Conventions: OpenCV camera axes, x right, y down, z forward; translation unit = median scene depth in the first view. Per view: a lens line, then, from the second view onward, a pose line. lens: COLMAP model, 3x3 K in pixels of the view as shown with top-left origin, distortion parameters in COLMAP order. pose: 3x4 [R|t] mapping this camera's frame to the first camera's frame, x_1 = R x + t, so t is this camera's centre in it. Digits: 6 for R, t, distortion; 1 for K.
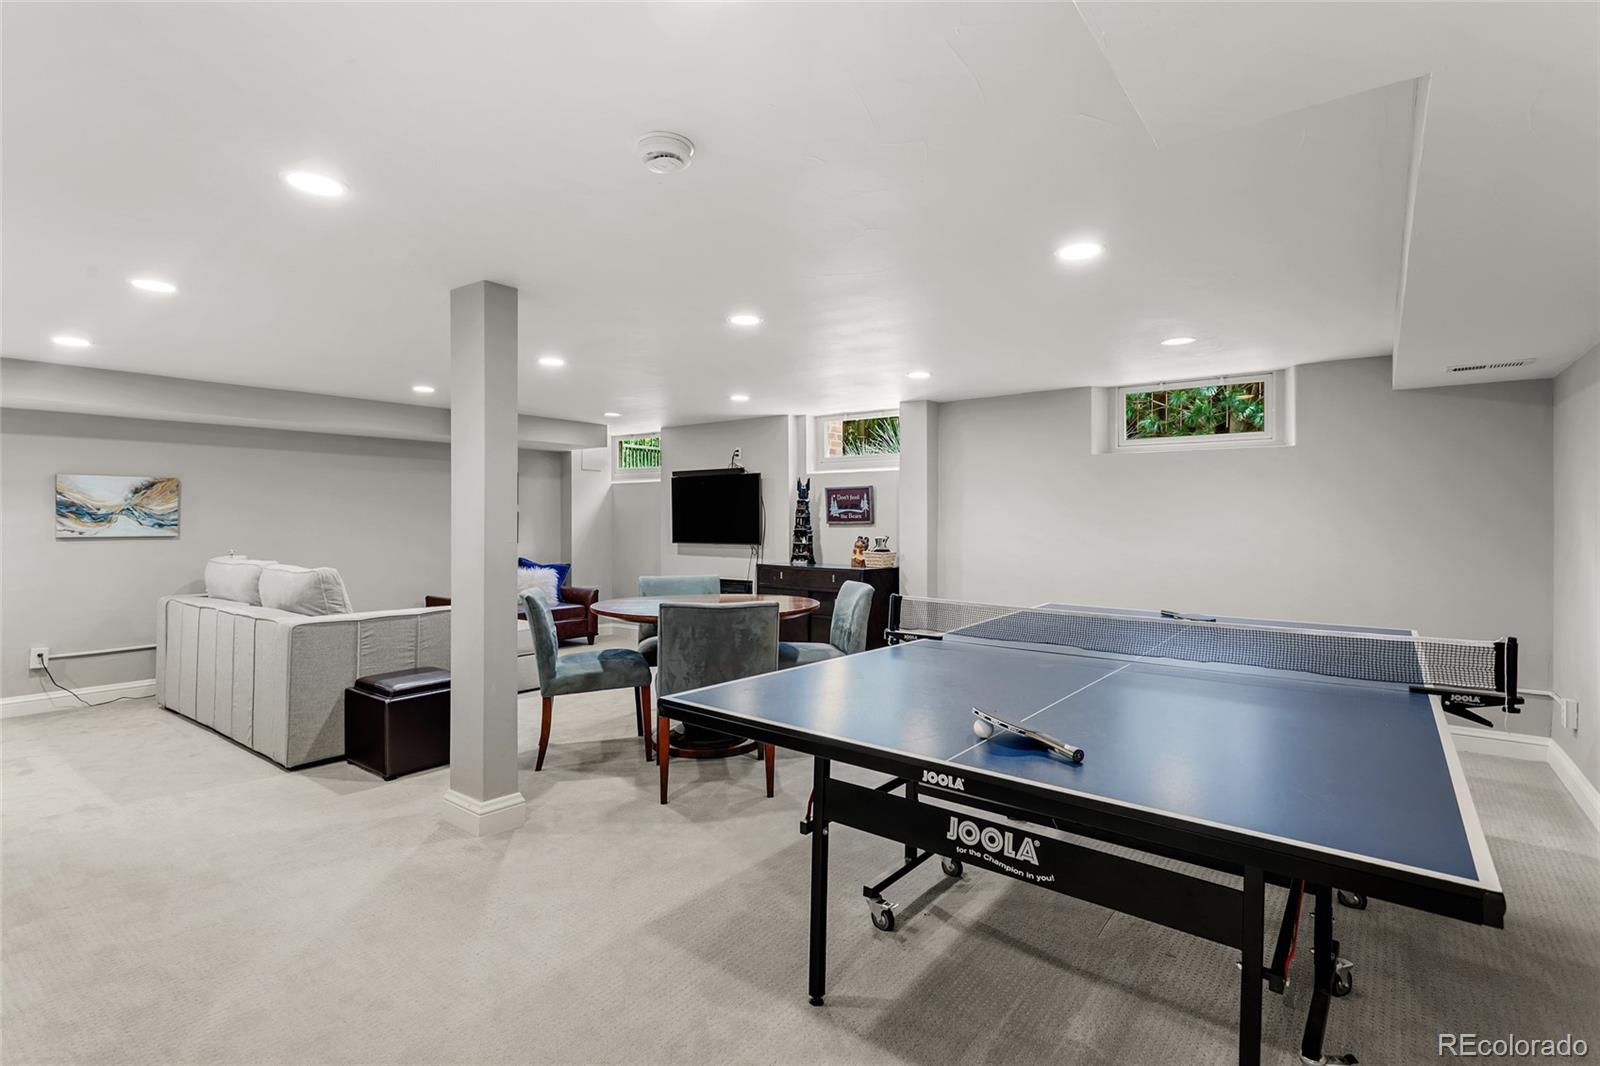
lens RADIAL K [[766.8, 0, 799.8], [0, 766.8, 522.2], [0, 0, 1]] dist [0.000632, 0.000108]
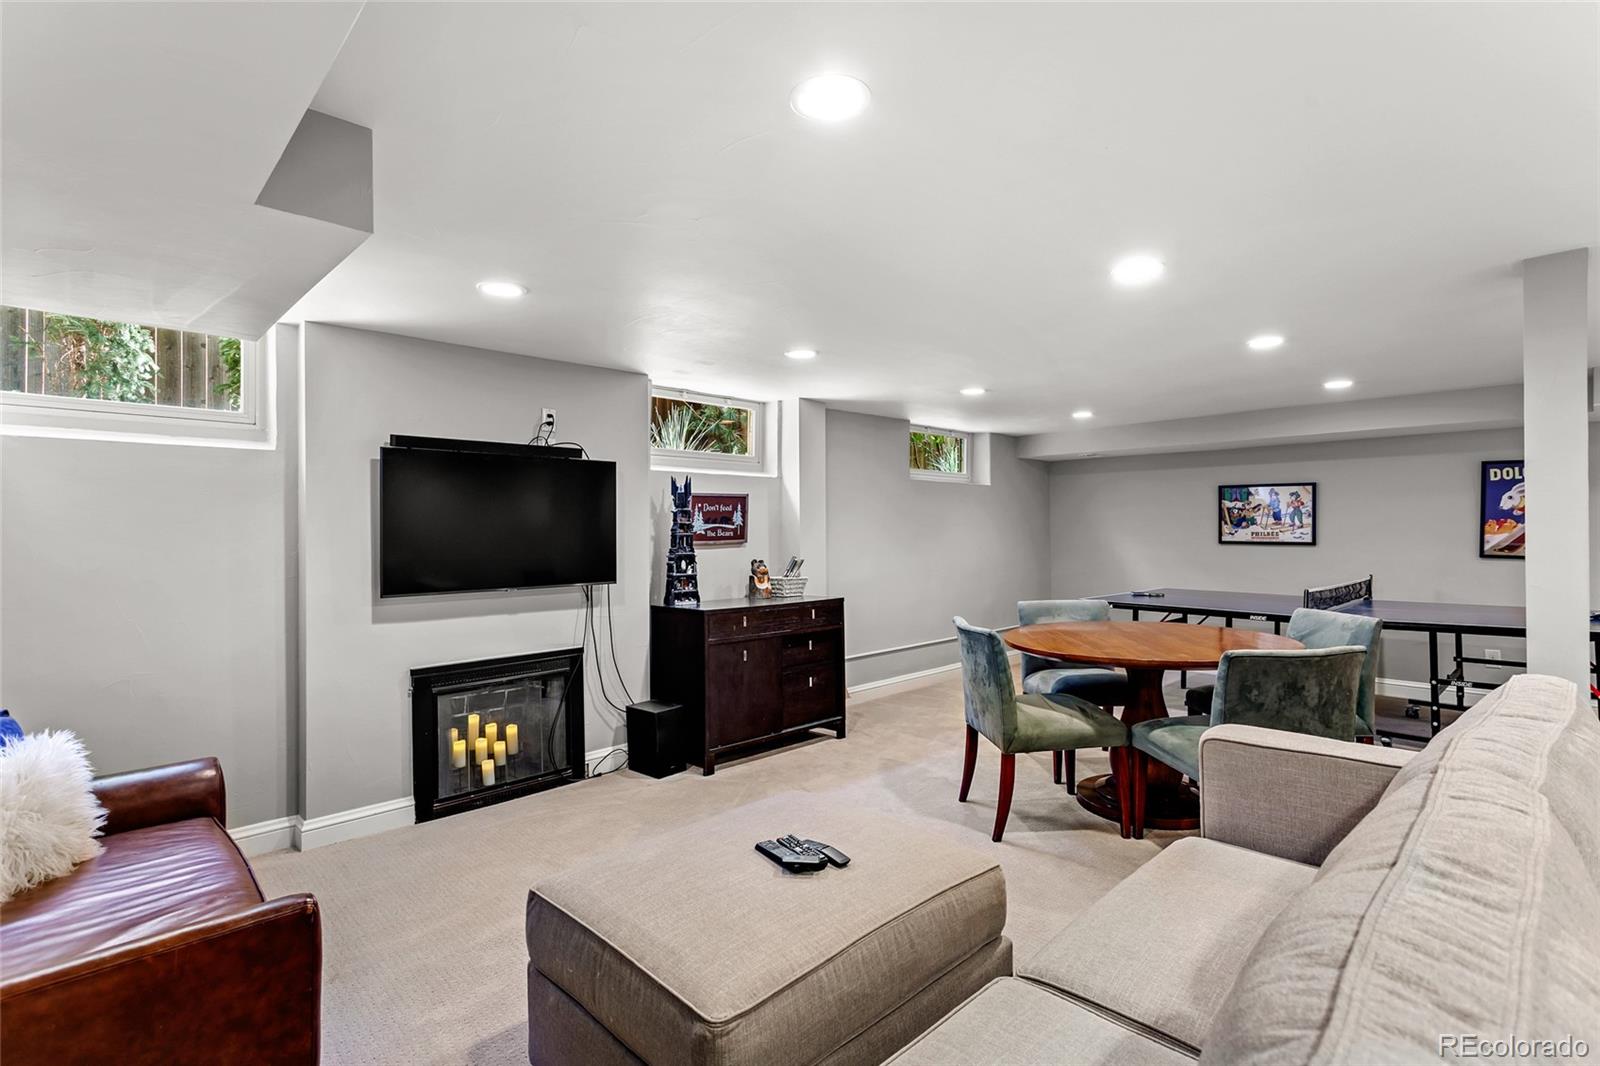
lens RADIAL K [[766.8, 0, 800.1], [0, 766.8, 534.8], [0, 0, 1]] dist [0.000632, 0.000108]
pose [[0.146253, -0.008823, 0.989208, -0.649597], [0.009499, 0.999927, 0.007514, -0.011186], [-0.989202, 0.008297, 0.146326, 0.808838]]
